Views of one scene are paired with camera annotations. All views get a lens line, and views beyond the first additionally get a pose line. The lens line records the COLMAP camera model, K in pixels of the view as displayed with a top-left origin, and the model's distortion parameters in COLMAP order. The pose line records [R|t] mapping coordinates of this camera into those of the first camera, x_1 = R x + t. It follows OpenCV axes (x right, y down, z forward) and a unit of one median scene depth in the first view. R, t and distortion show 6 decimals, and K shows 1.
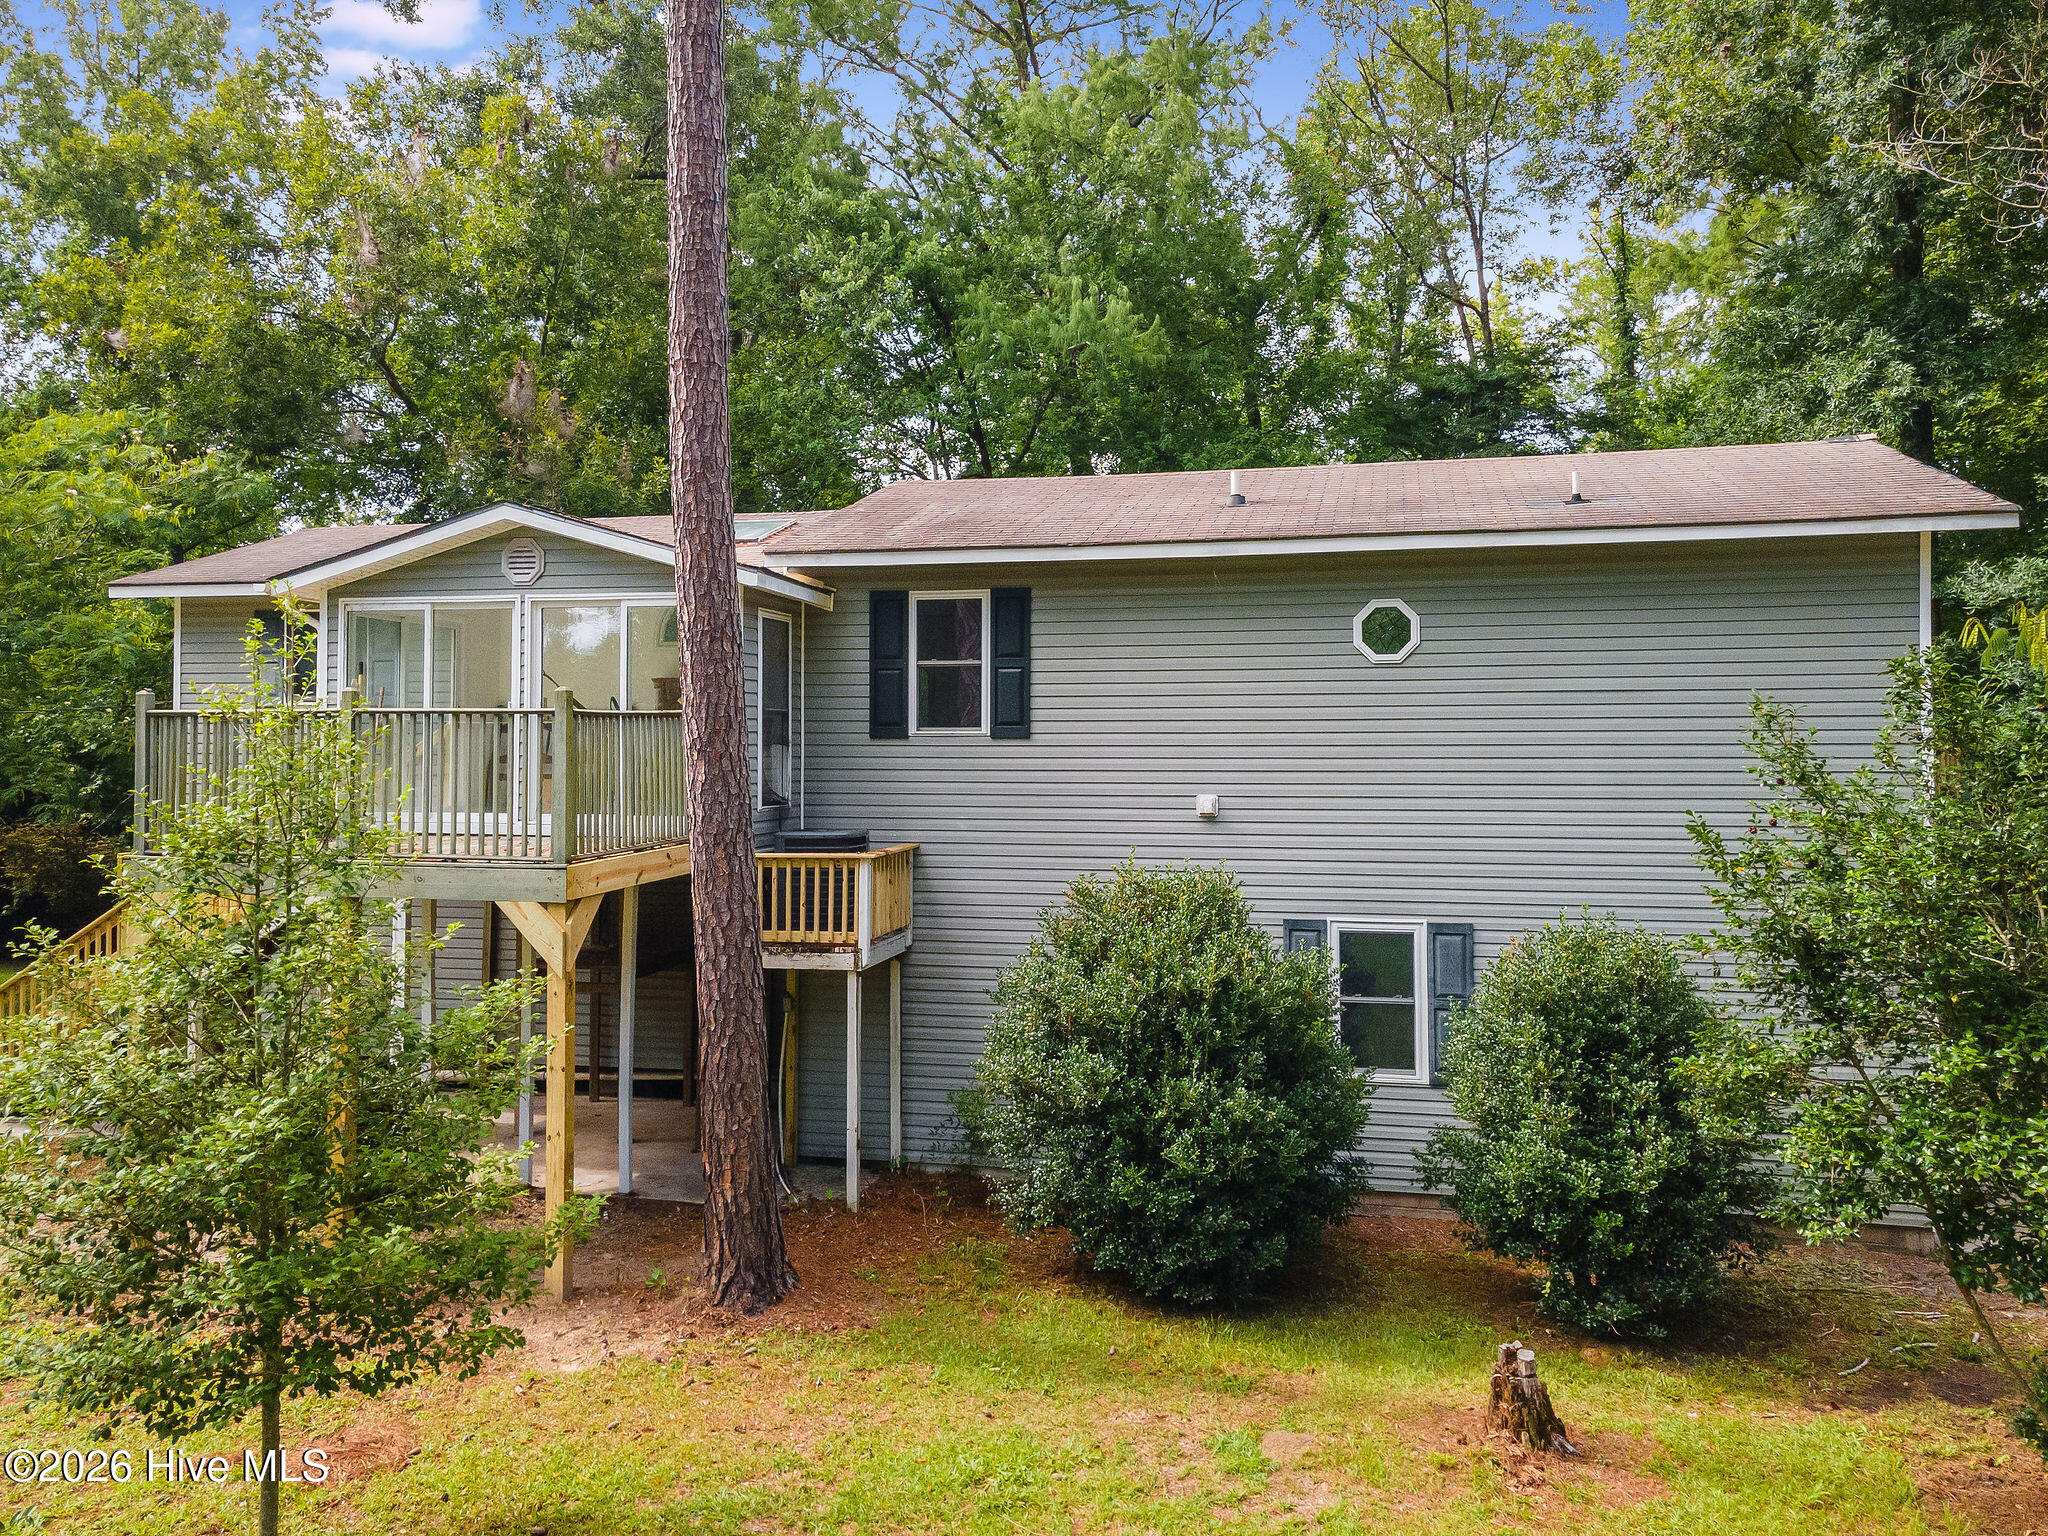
lens RADIAL K [[1461.6, 0, 1026.8], [0, 1461.6, 796.0], [0, 0, 1]] dist [0.032628, 0.006373]
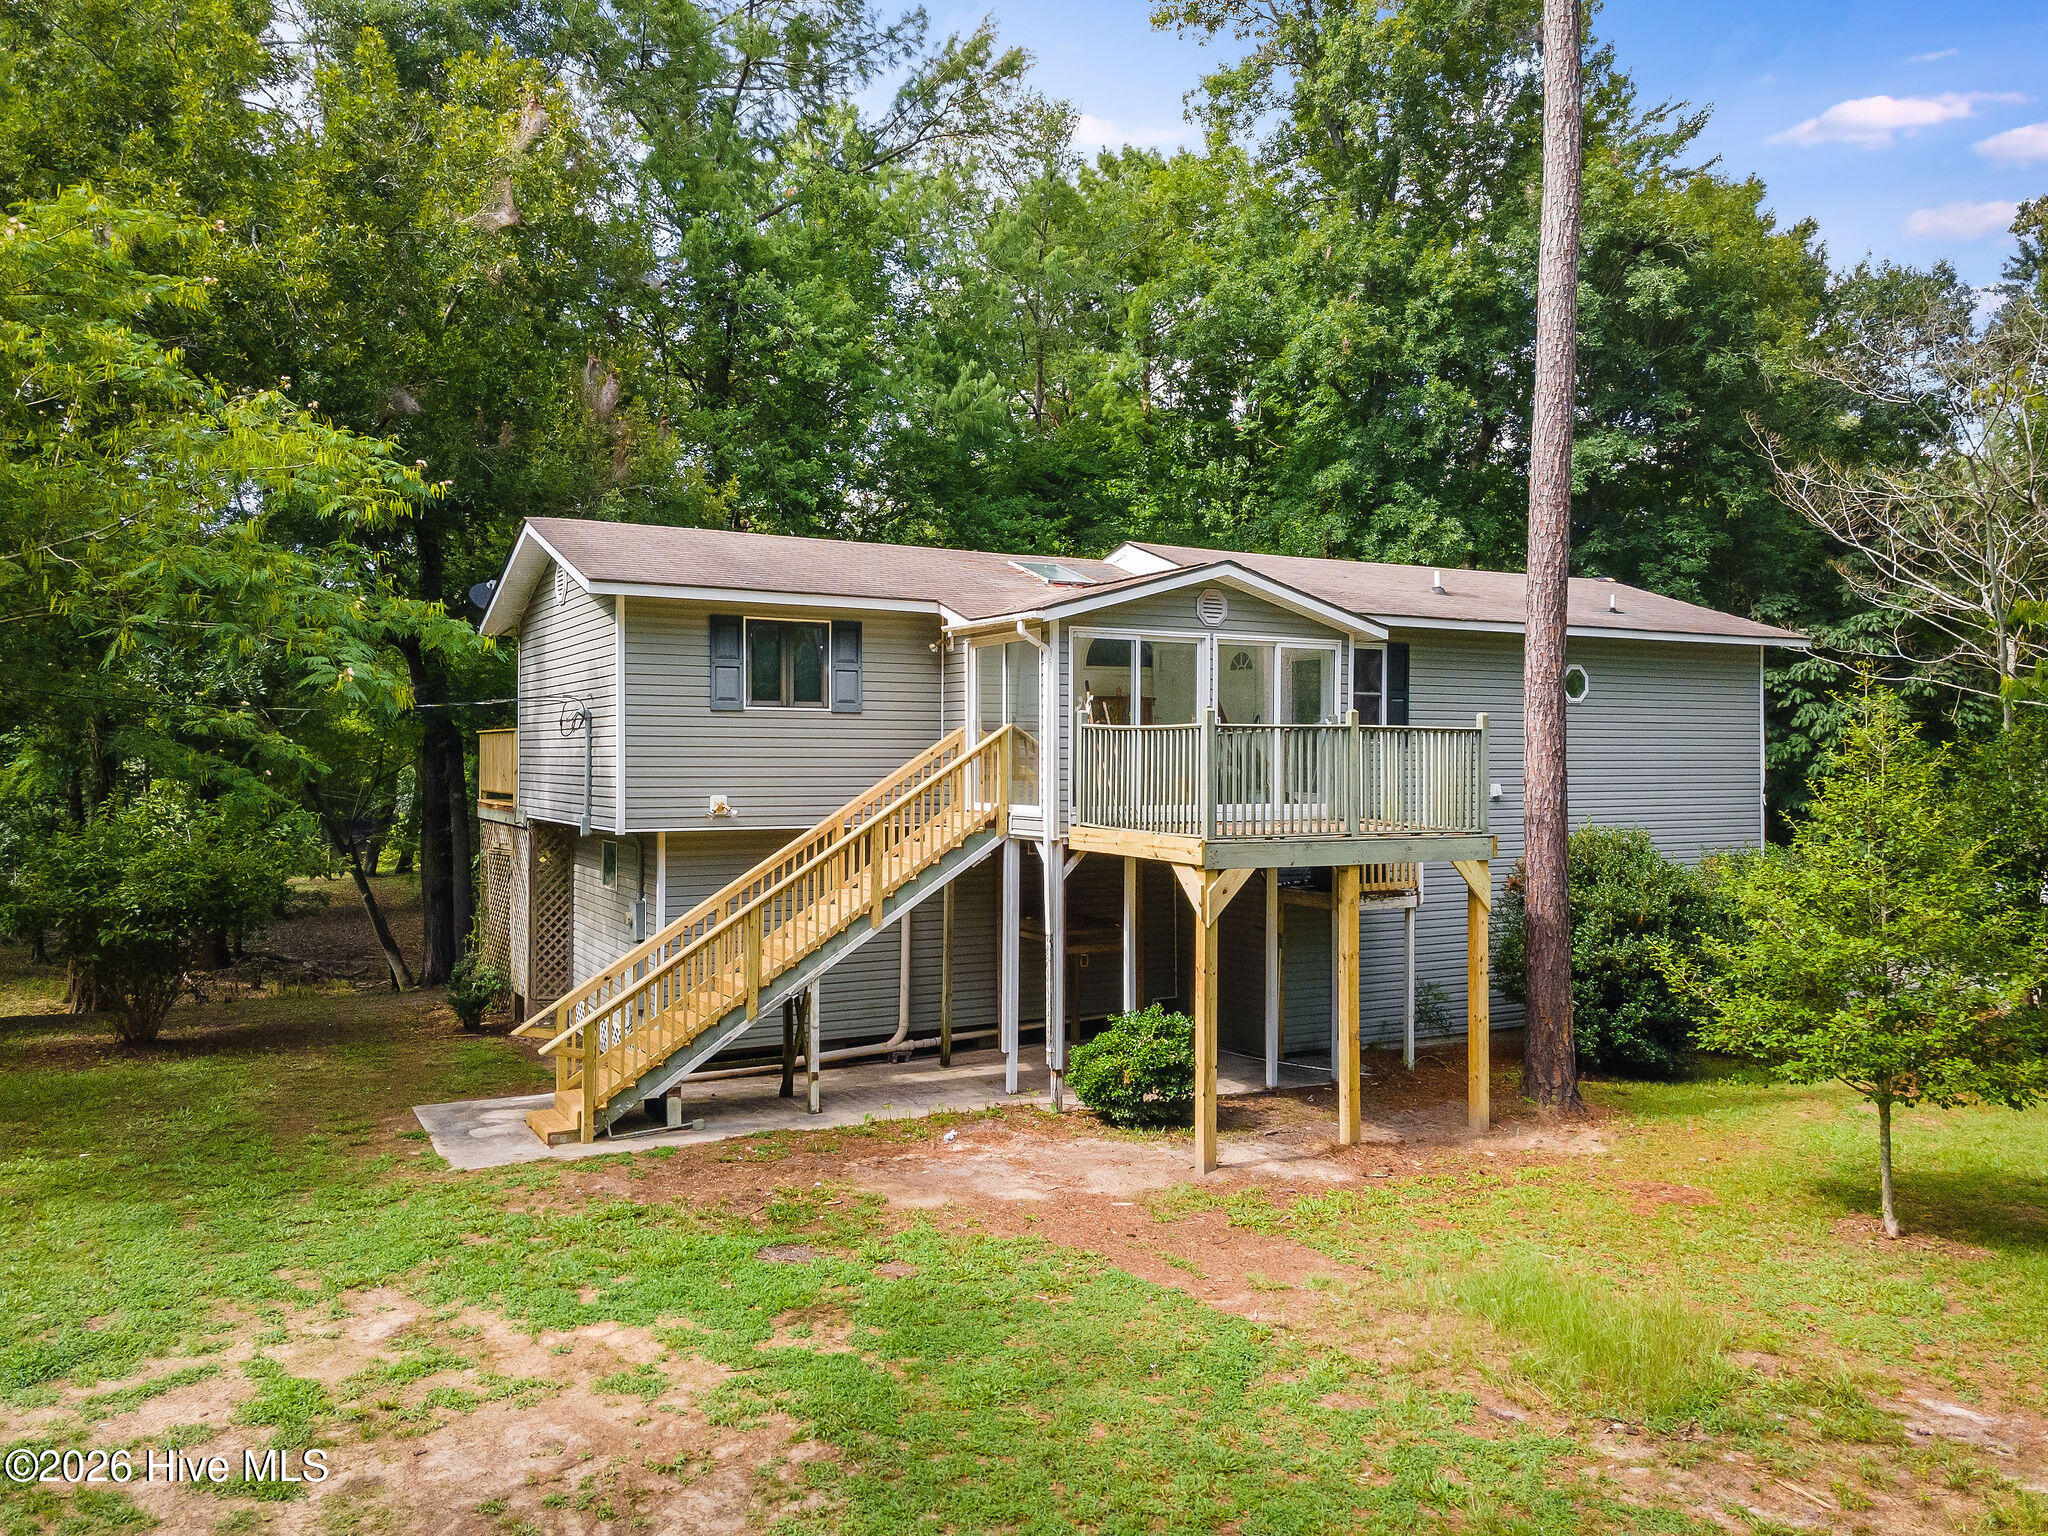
lens RADIAL K [[1461.6, 0, 1026.8], [0, 1461.6, 796.0], [0, 0, 1]] dist [0.032628, 0.006373]
pose [[0.761170, -0.015996, 0.648356, -1.269541], [0.018354, 0.999827, 0.003119, -0.002606], [-0.648293, 0.009526, 0.761331, 0.134534]]
